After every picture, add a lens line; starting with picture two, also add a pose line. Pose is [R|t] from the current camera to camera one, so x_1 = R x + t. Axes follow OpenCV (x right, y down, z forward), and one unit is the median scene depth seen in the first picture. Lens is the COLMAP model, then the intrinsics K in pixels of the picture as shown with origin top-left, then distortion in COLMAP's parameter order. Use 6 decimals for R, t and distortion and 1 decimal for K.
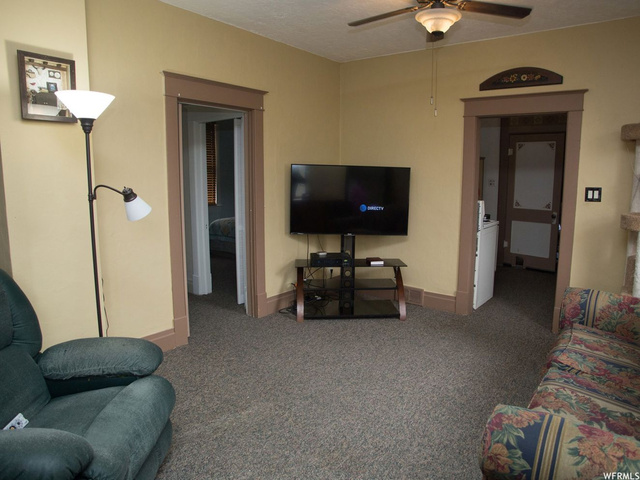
lens RADIAL K [[381.5, 0, 320.2], [0, 381.5, 222.7], [0, 0, 1]] dist [-0.074053, 0.001578]
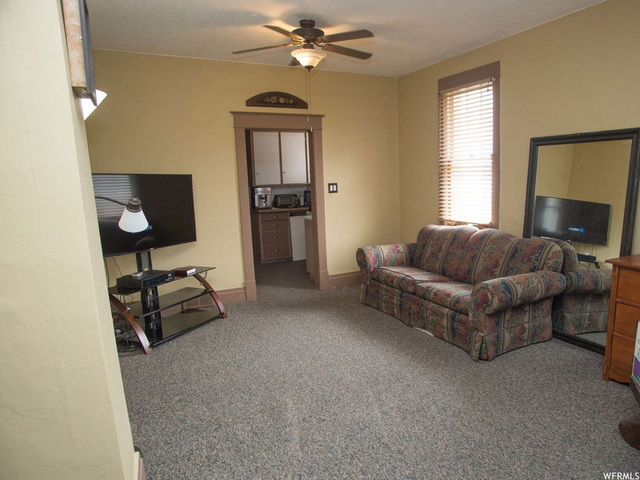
lens RADIAL K [[412.2, 0, 320.0], [0, 412.2, 240.0], [0, 0, 1]] dist [-0.077378, 0.003224]
pose [[0.532473, -0.158473, 0.831480, -0.625415], [0.136880, 0.985510, 0.100173, -0.040956], [-0.835306, 0.060473, 0.546449, 0.147759]]
